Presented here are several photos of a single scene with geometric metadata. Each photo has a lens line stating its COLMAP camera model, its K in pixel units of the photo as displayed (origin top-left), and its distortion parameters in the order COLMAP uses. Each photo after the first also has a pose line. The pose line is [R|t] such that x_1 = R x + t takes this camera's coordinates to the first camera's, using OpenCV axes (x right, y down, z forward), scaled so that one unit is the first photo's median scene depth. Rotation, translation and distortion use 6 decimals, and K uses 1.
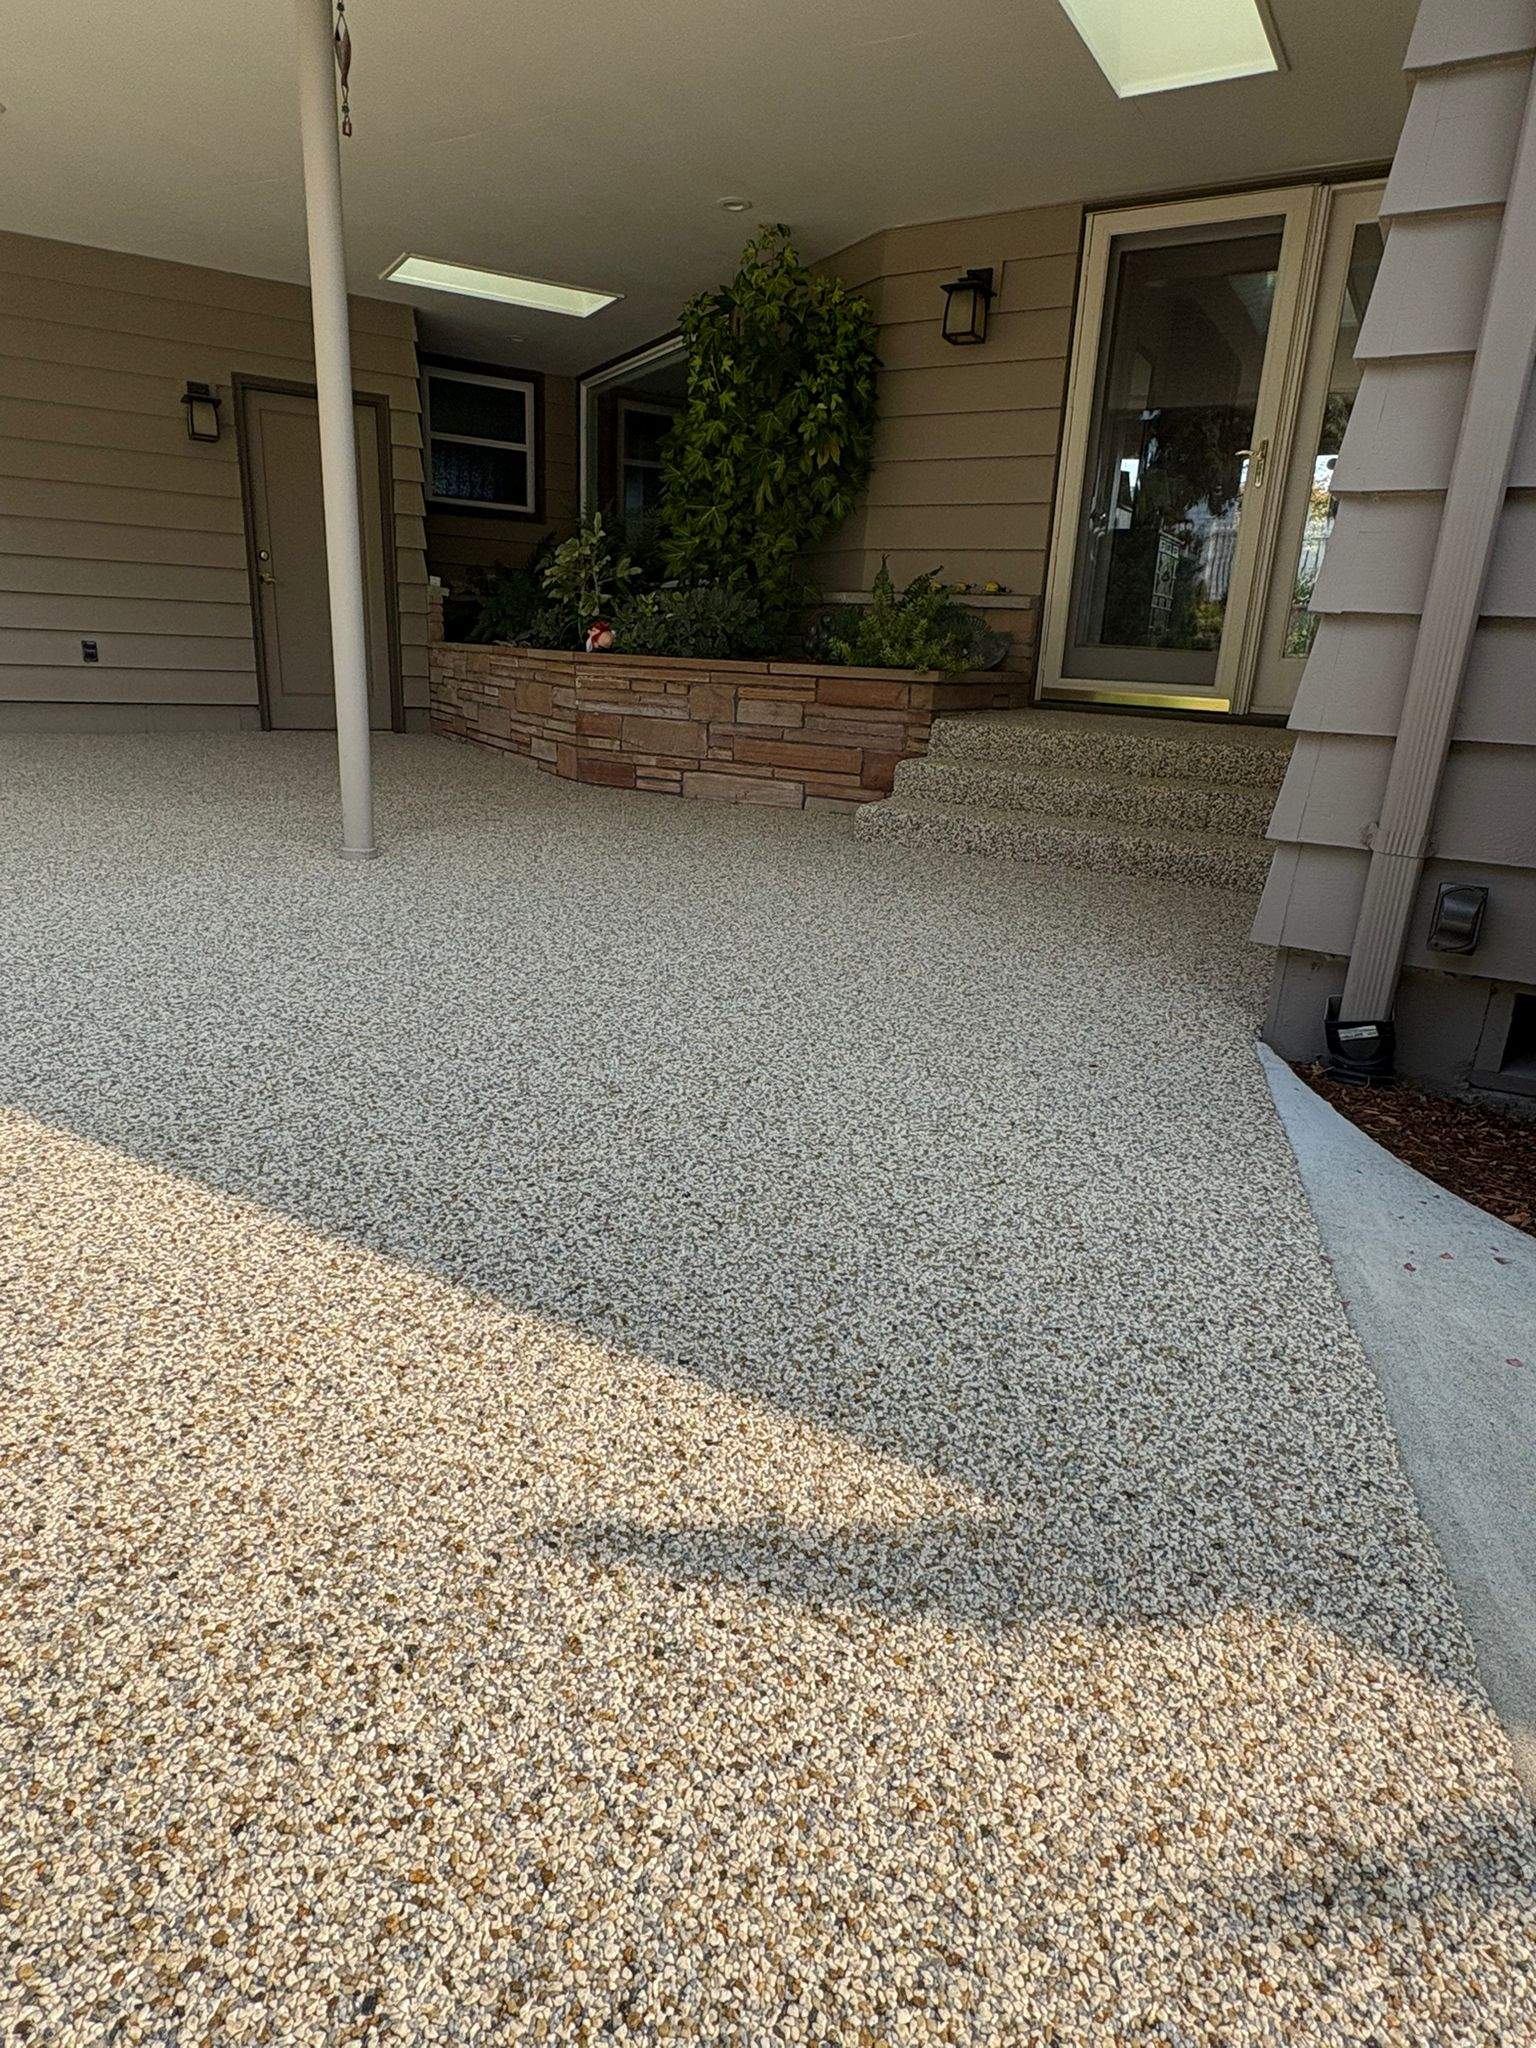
lens RADIAL K [[1167.1, 0, 768.0], [0, 1167.1, 1024.0], [0, 0, 1]] dist [-0.000984, 0.003031]
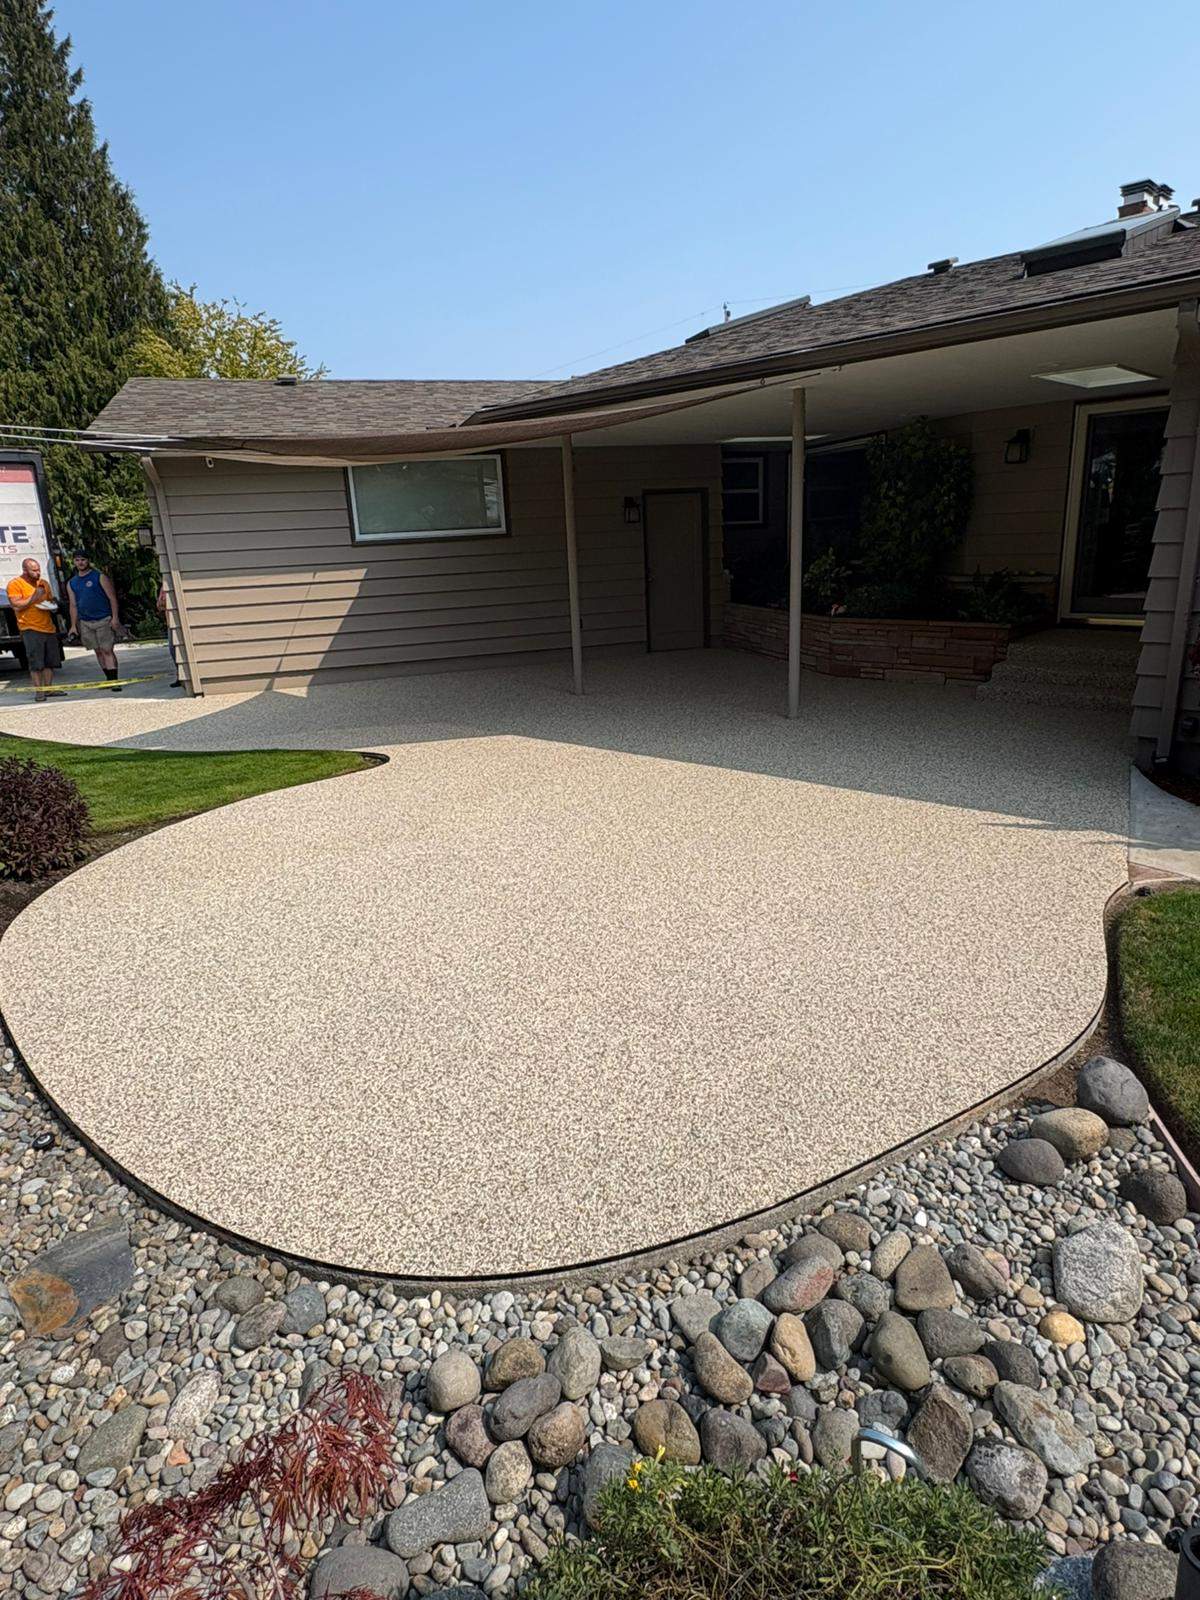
lens RADIAL K [[911.8, 0, 600.0], [0, 911.8, 800.0], [0, 0, 1]] dist [-0.000984, 0.003031]
pose [[0.969221, -0.023373, -0.245079, -0.175645], [0.017897, 0.999538, -0.024546, 0.063417], [0.245539, 0.019404, 0.969192, -0.794735]]
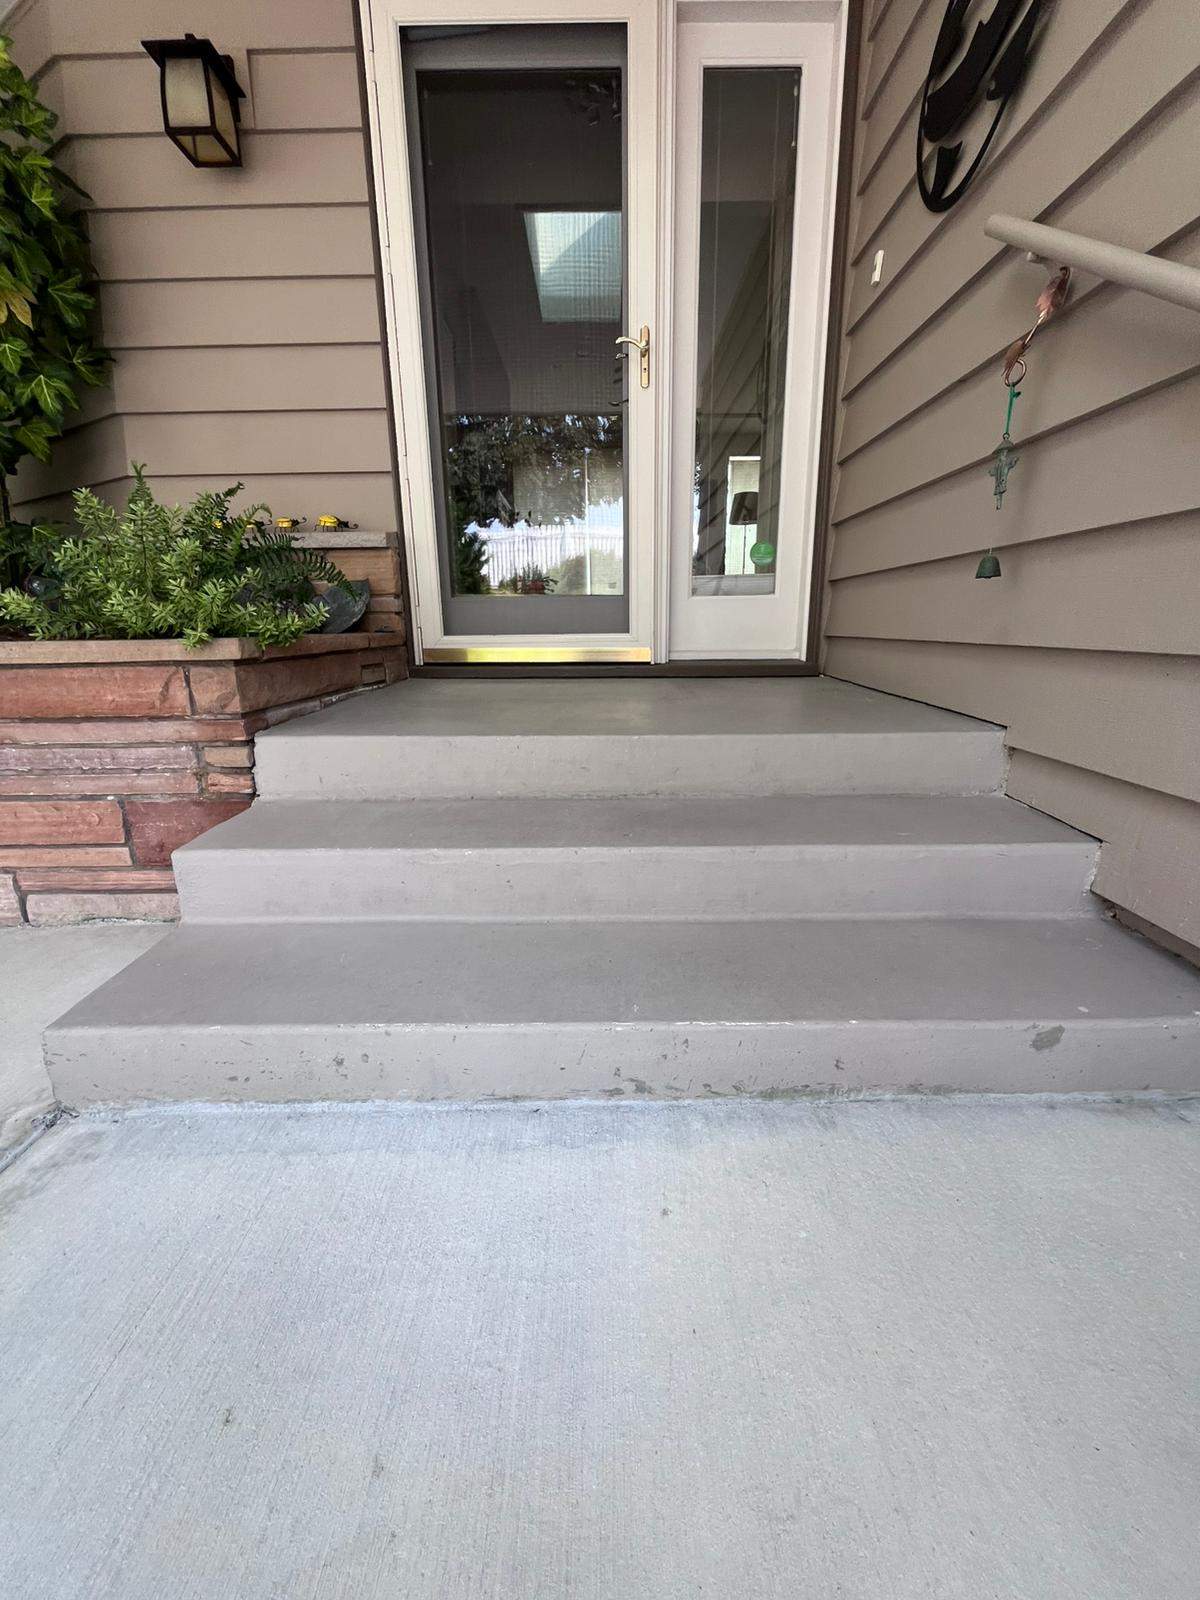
lens RADIAL K [[648.2, 0, 600.0], [0, 648.2, 800.0], [0, 0, 1]] dist [-0.003289, -0.000388]
pose [[0.860962, -0.186235, 0.473350, 0.115920], [0.203526, 0.978955, 0.014974, -0.176688], [-0.466177, 0.083447, 0.880747, 0.588607]]
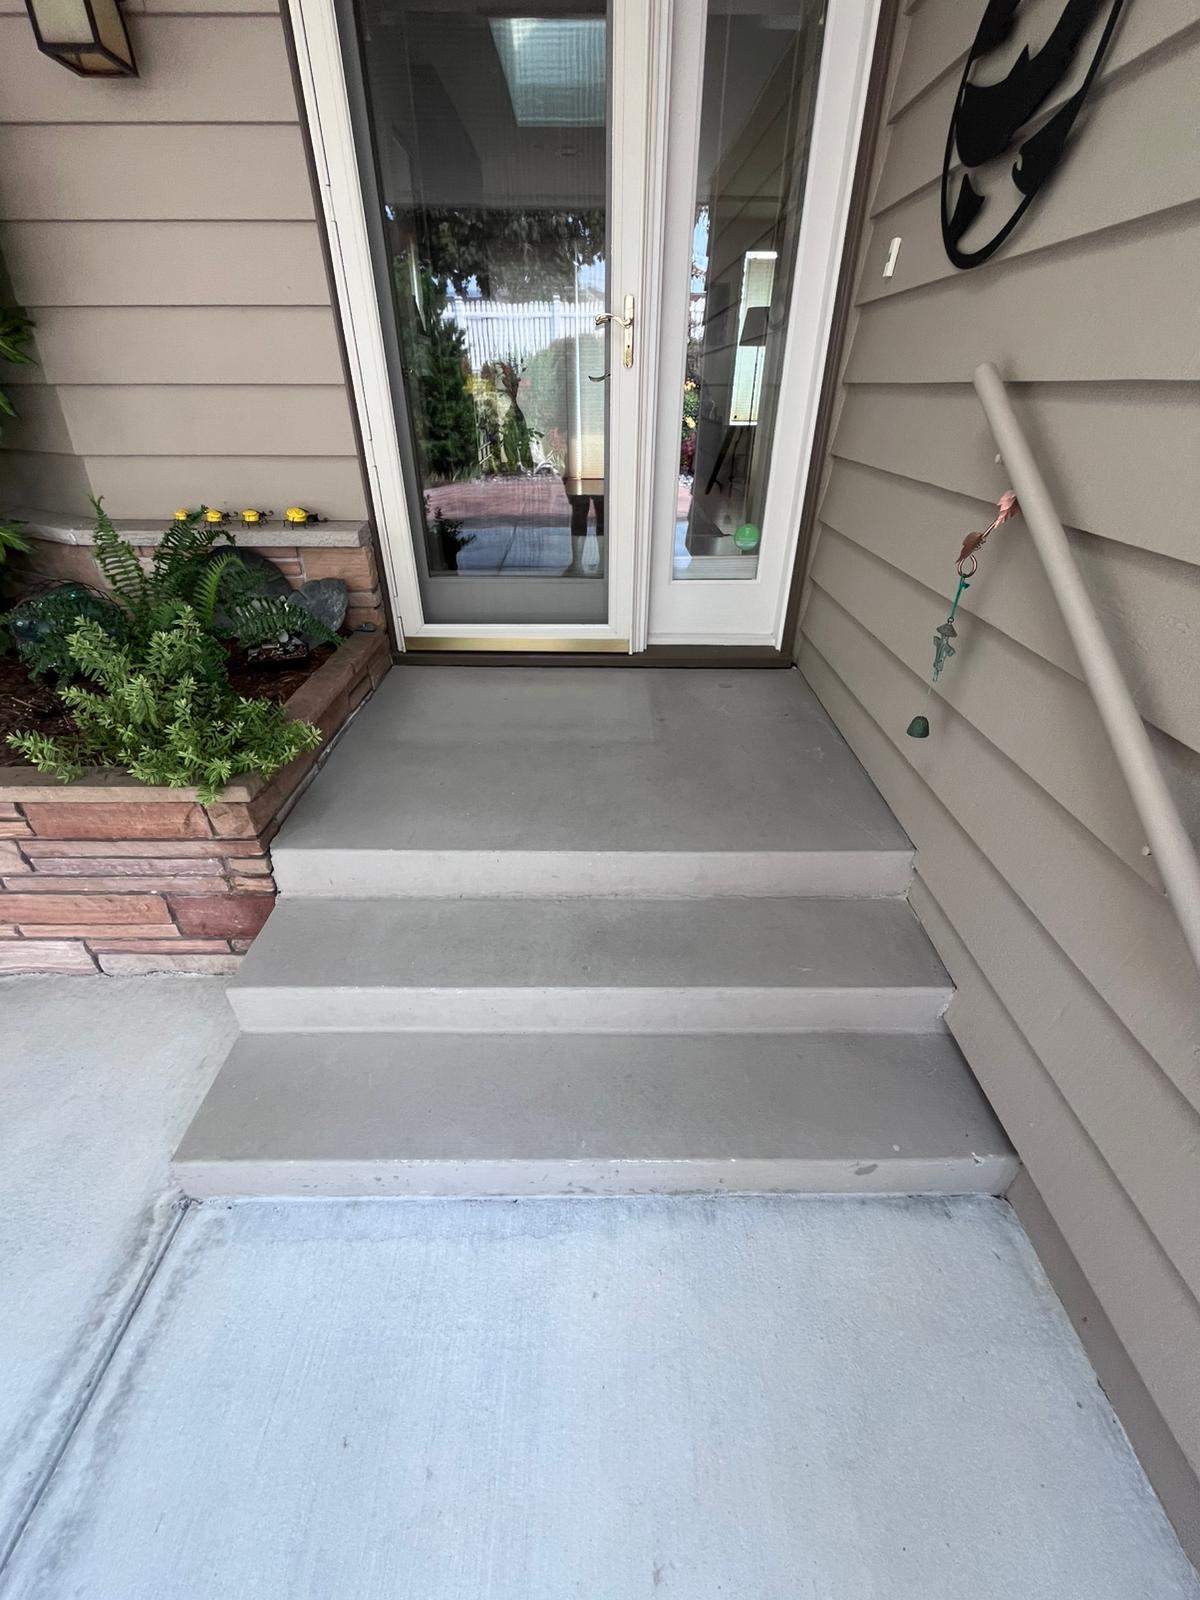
lens RADIAL K [[648.2, 0, 600.0], [0, 648.2, 800.0], [0, 0, 1]] dist [-0.003289, -0.000388]
pose [[0.860118, -0.310412, 0.404774, 0.140844], [0.189519, 0.931191, 0.311394, -0.308444], [-0.473583, -0.191123, 0.859763, 0.553475]]
